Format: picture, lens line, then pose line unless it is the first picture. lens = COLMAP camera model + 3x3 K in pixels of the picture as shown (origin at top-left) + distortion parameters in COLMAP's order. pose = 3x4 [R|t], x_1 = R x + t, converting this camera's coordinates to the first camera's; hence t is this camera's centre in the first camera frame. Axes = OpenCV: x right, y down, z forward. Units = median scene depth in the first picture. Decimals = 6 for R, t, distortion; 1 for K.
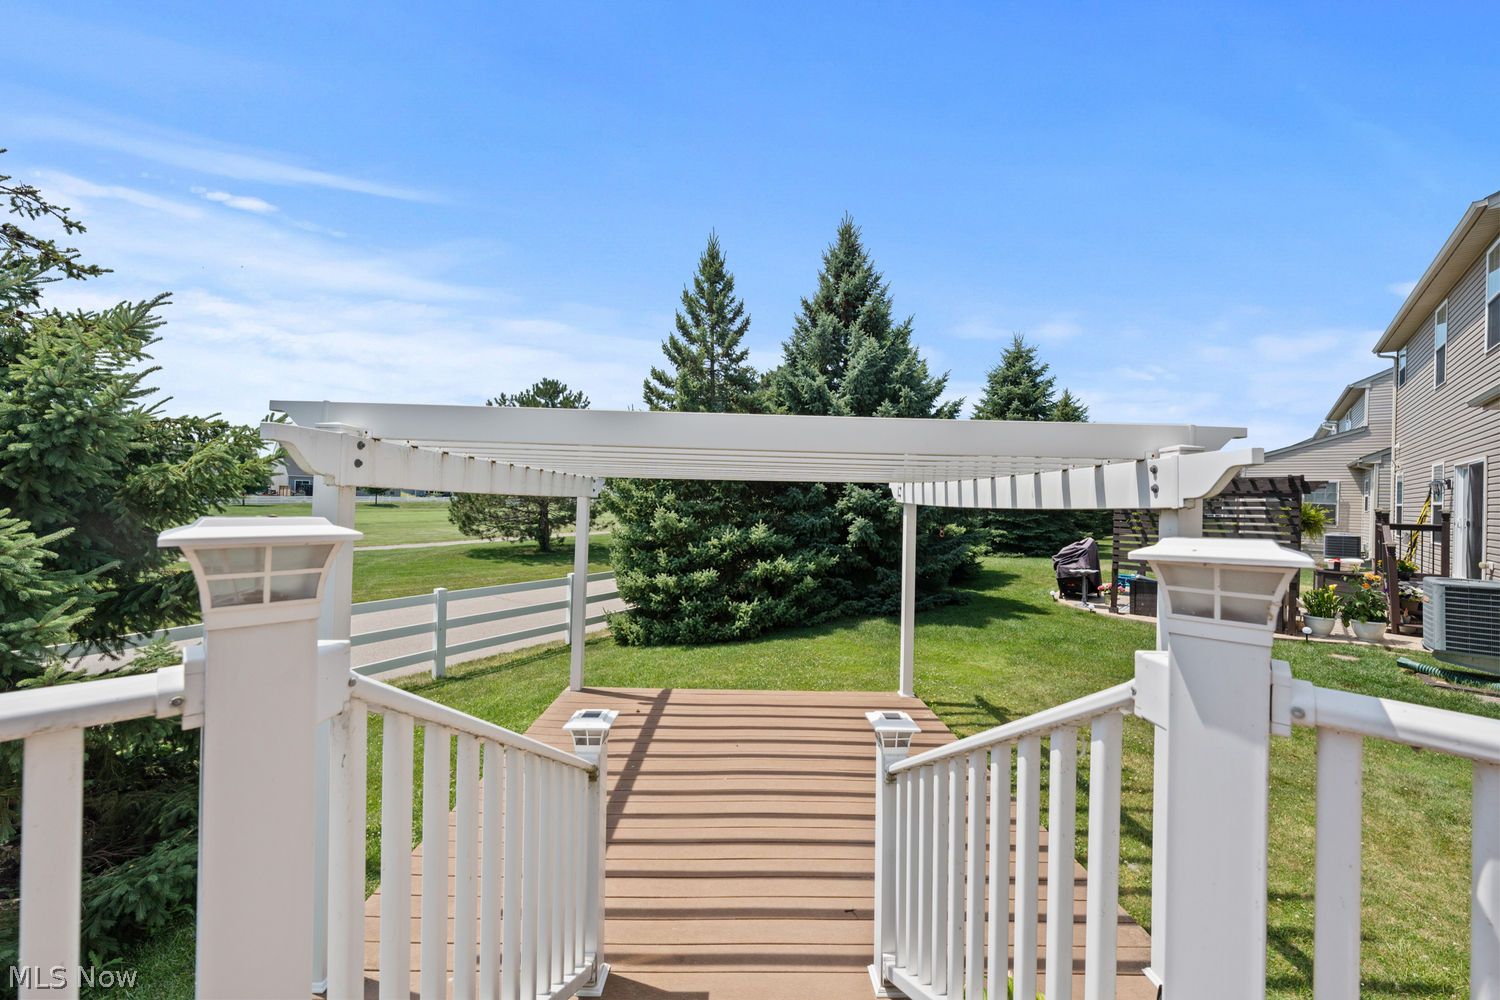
lens RADIAL K [[545.2, 0, 754.6], [0, 545.2, 500.5], [0, 0, 1]] dist [-0.003286, -0.000032]
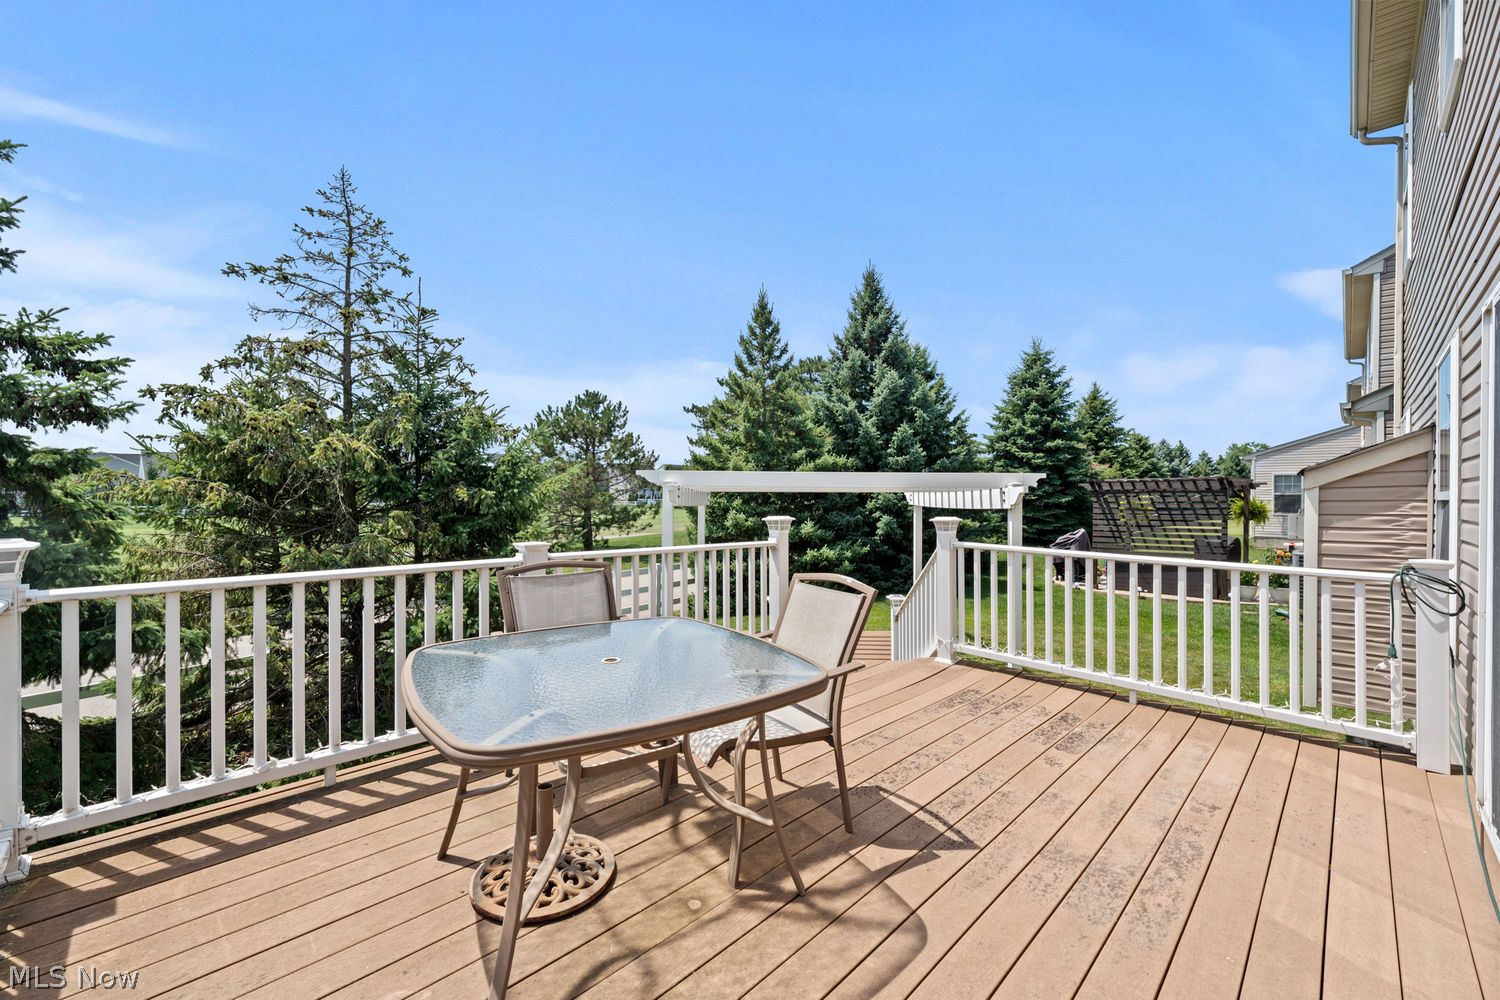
lens RADIAL K [[618.2, 0, 756.1], [0, 618.2, 499.9], [0, 0, 1]] dist [0.003171, 0.000656]
pose [[0.999611, -0.019031, -0.020366, -0.070339], [0.019057, 0.999818, 0.001072, -0.010436], [0.020341, -0.001460, 0.999792, -0.400288]]
